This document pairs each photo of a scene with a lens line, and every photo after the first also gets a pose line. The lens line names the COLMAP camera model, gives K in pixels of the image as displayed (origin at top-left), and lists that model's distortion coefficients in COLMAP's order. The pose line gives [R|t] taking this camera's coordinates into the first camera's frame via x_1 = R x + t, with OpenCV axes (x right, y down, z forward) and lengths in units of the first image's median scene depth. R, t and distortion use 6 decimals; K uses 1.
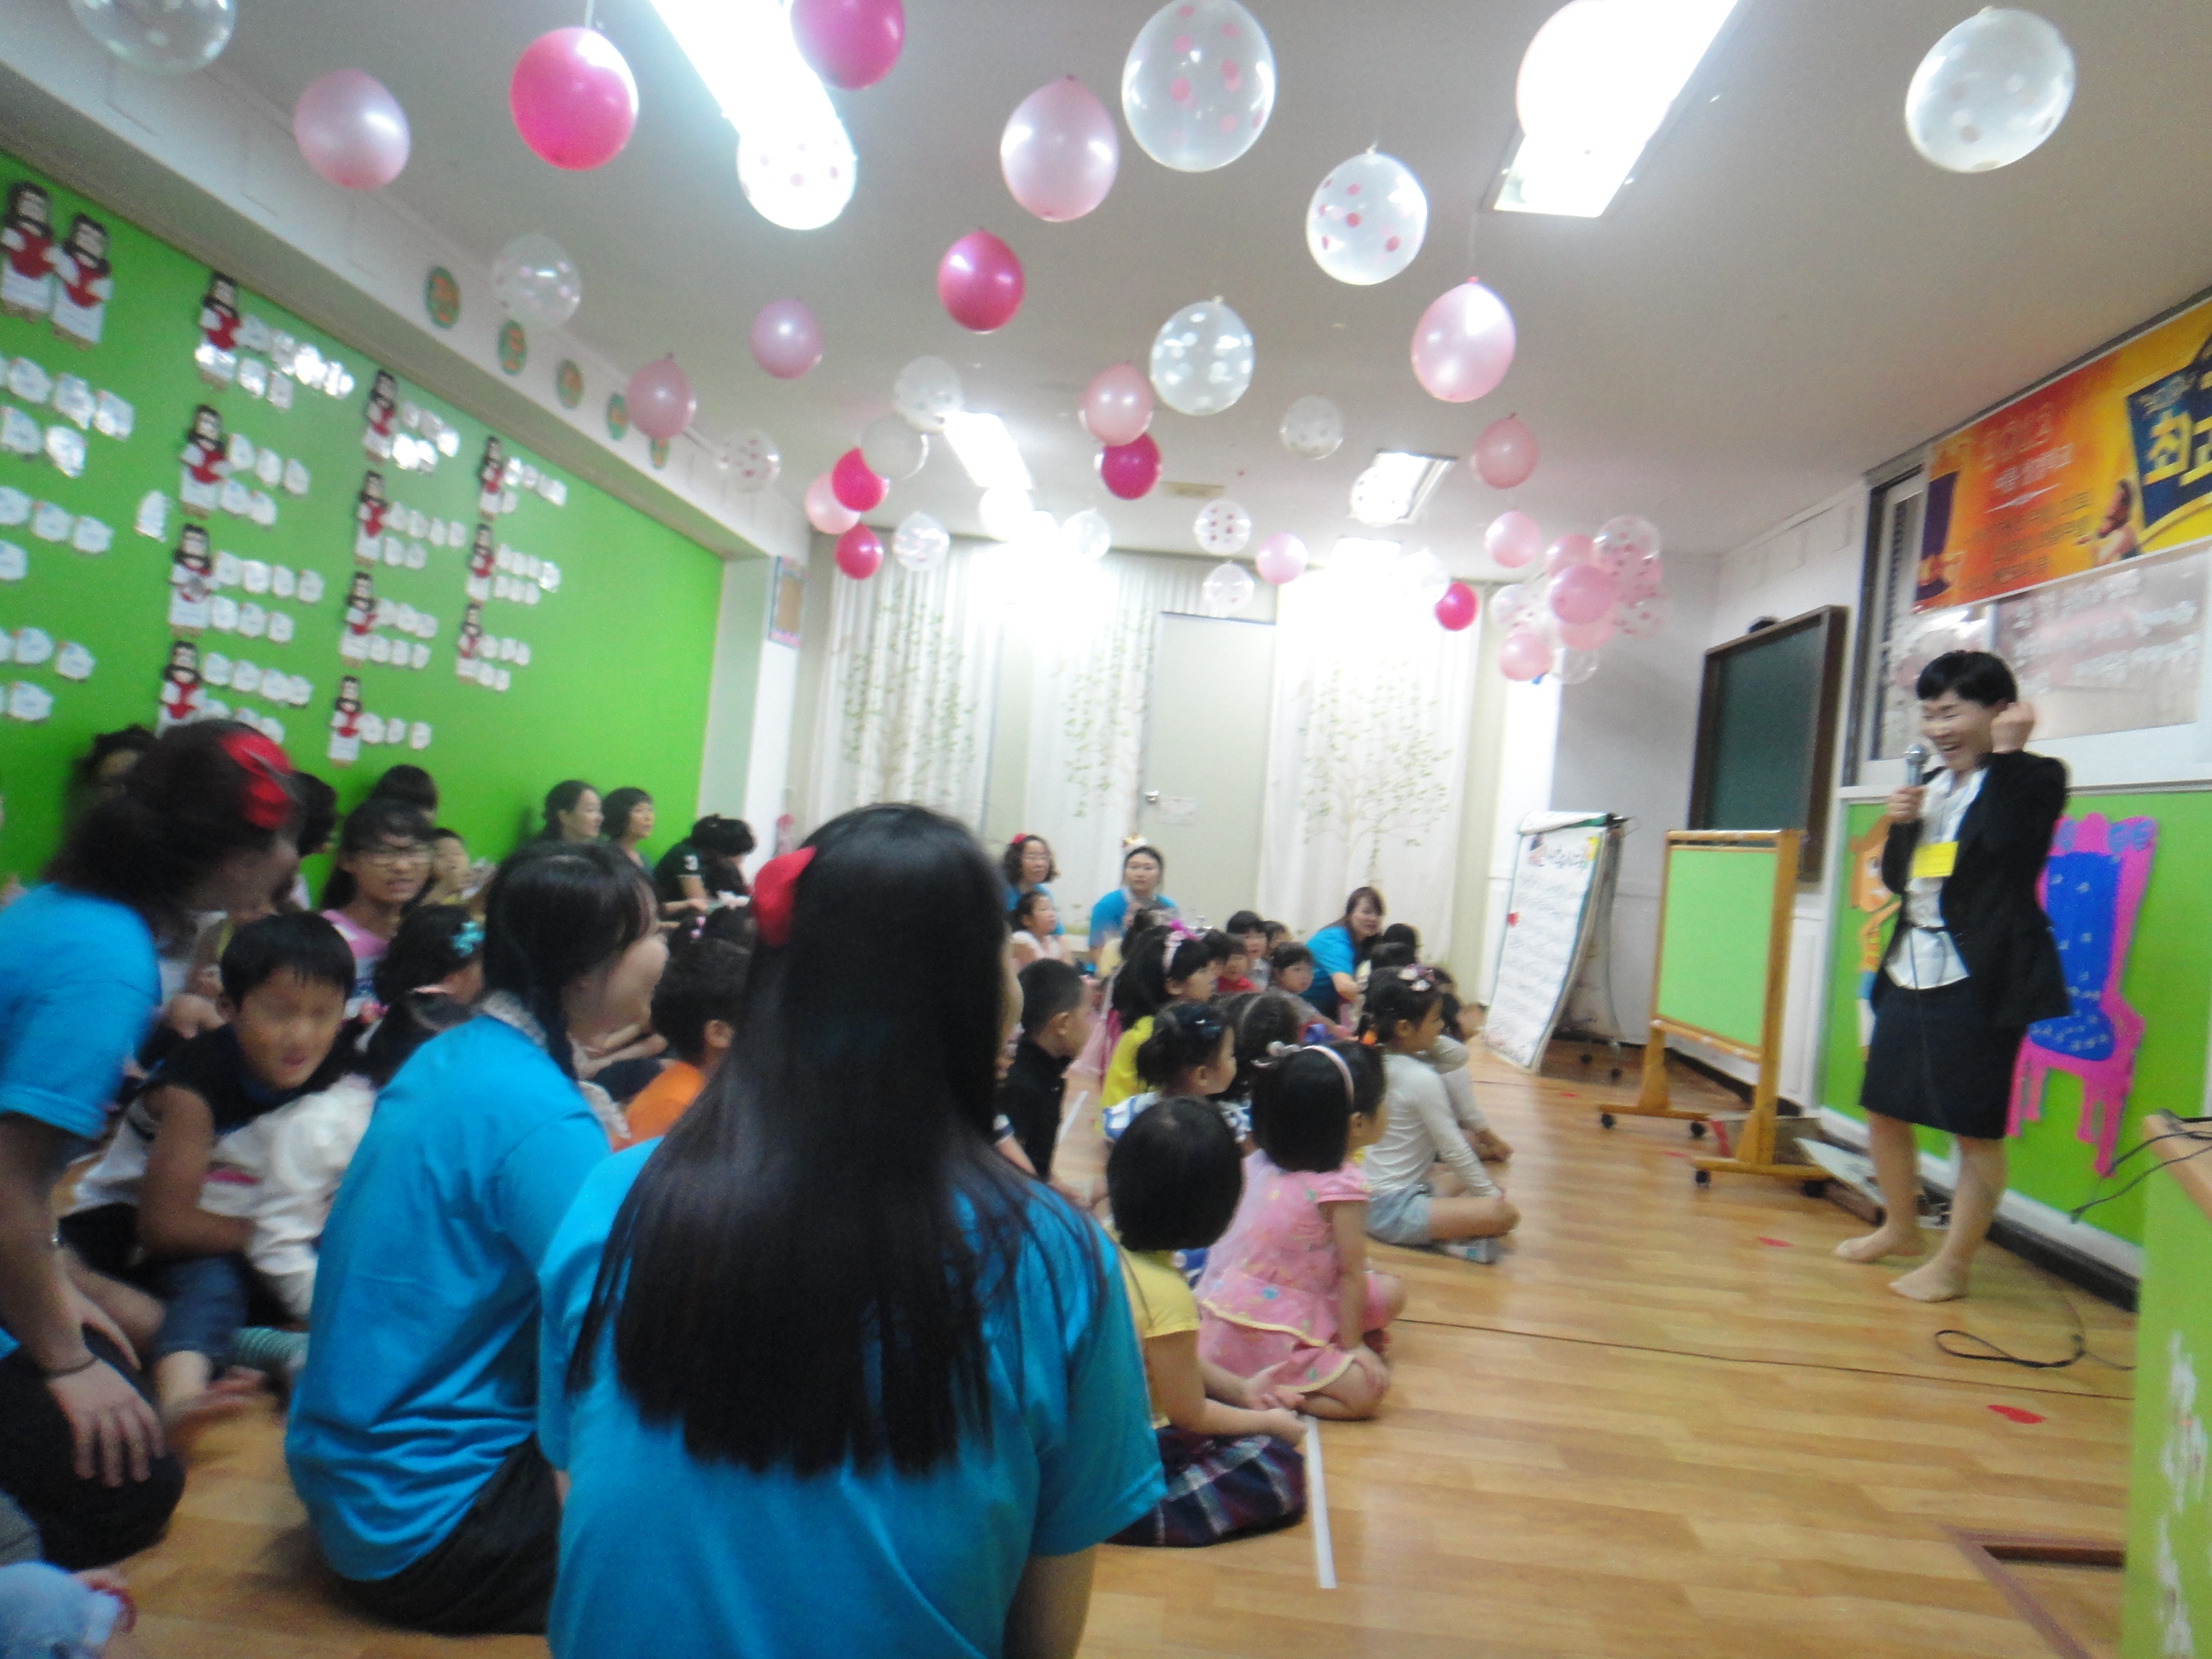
lens RADIAL K [[1525.8, 0, 1048.9], [0, 1525.8, 822.7], [0, 0, 1]] dist [0.006063, 0.003734]
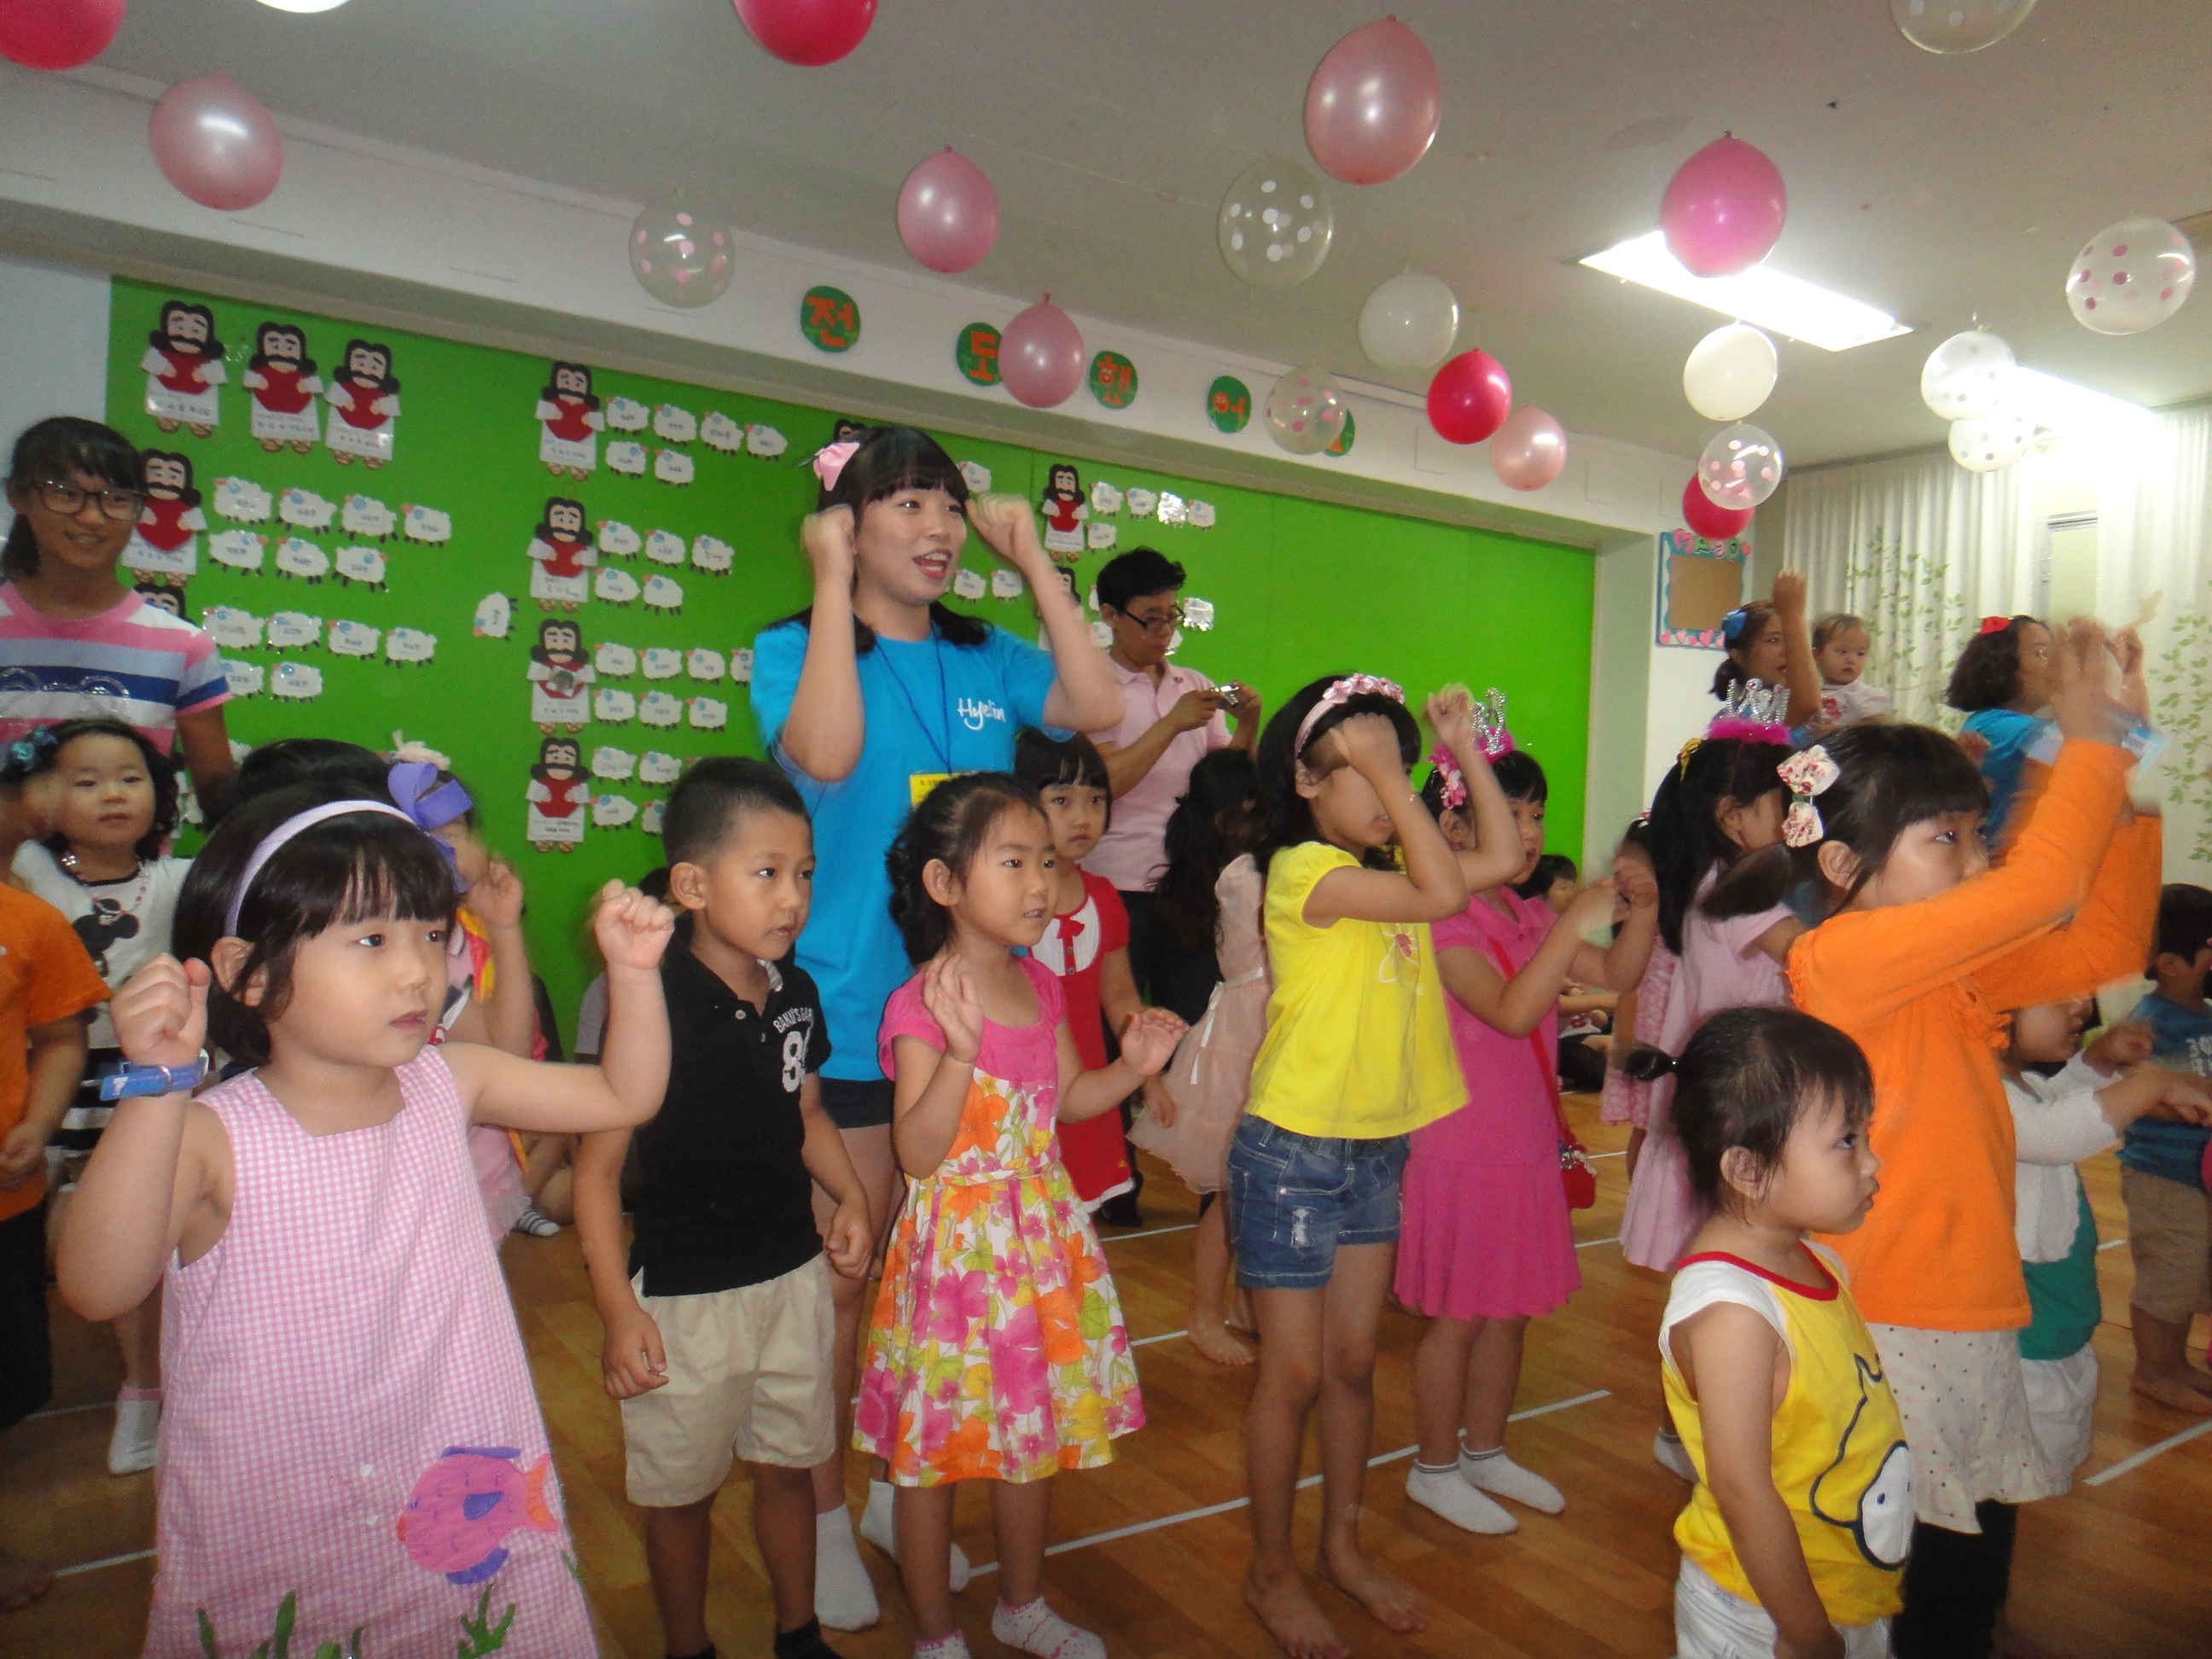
lens RADIAL K [[1463.5, 0, 1180.2], [0, 1463.5, 821.2], [0, 0, 1]] dist [0.047489, -0.045626]
pose [[0.637728, -0.070206, -0.767055, 0.316253], [0.032696, 0.997407, -0.064106, 0.006883], [0.769567, 0.015803, 0.638370, 0.533488]]
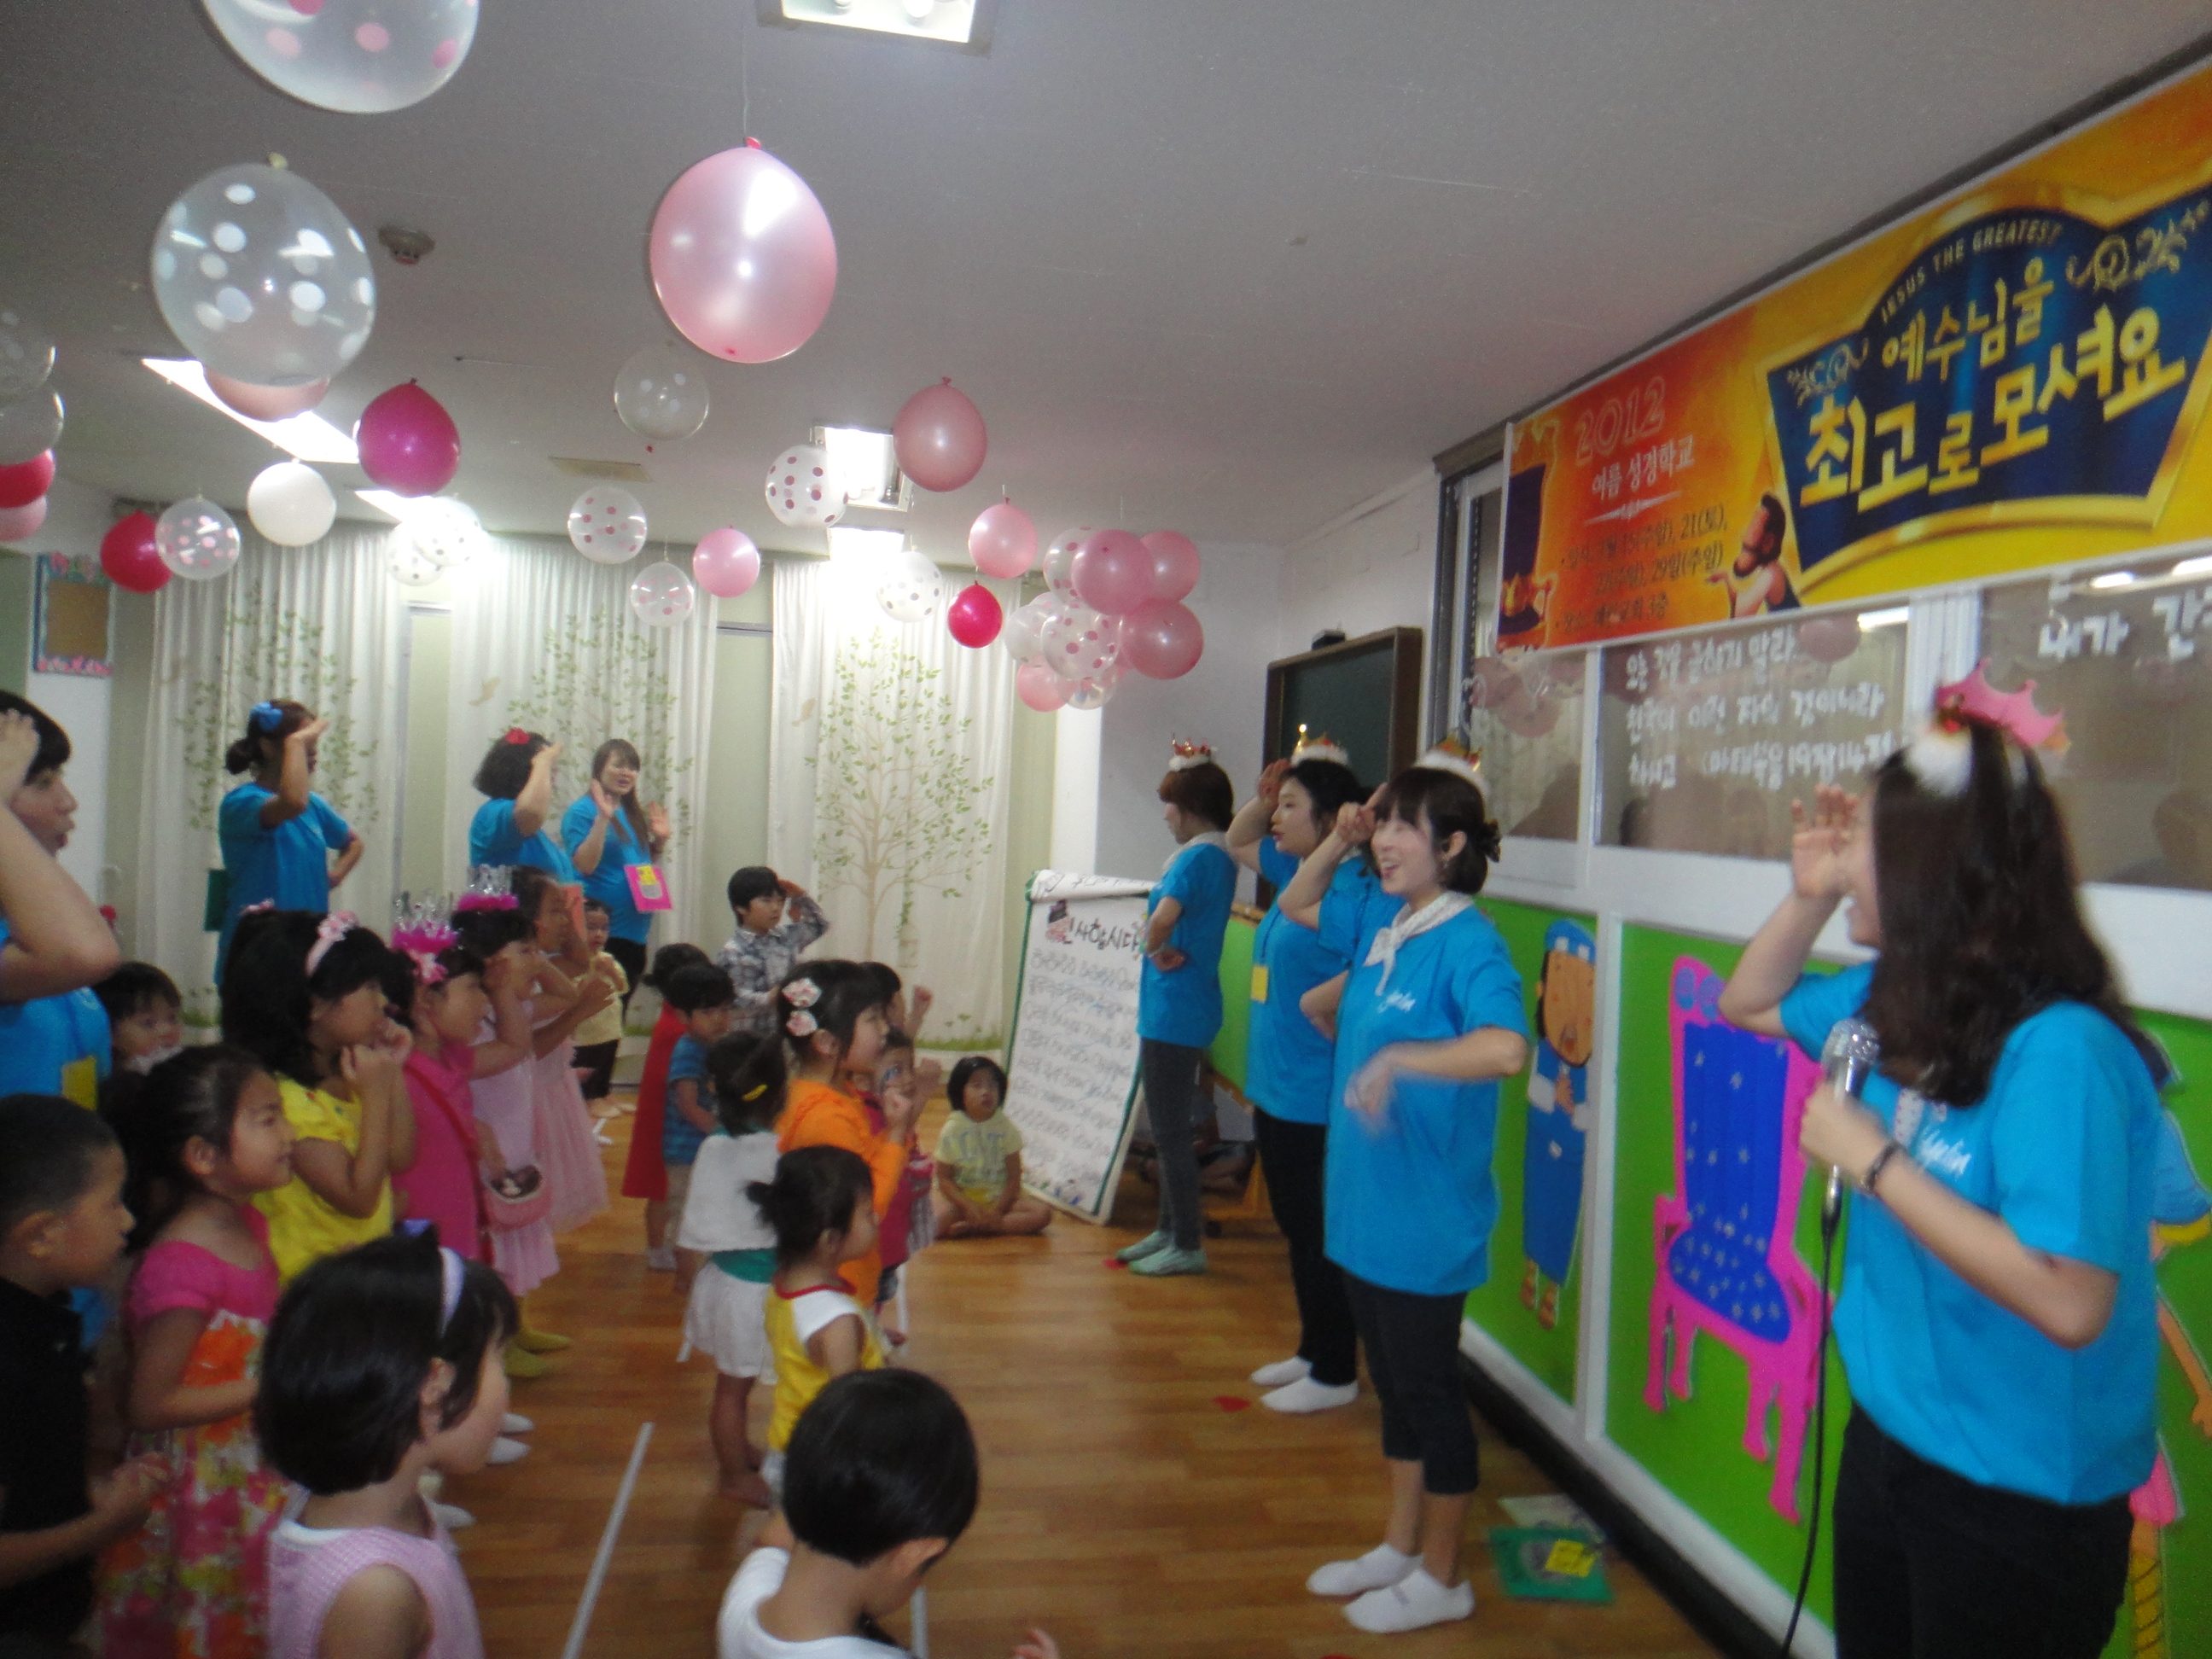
lens RADIAL K [[1525.8, 0, 1048.9], [0, 1525.8, 822.7], [0, 0, 1]] dist [0.006063, 0.003734]
pose [[0.972829, -0.053062, 0.225363, 0.163177], [0.044563, 0.998096, 0.042637, -0.087897], [-0.227196, -0.031436, 0.973341, 0.292450]]
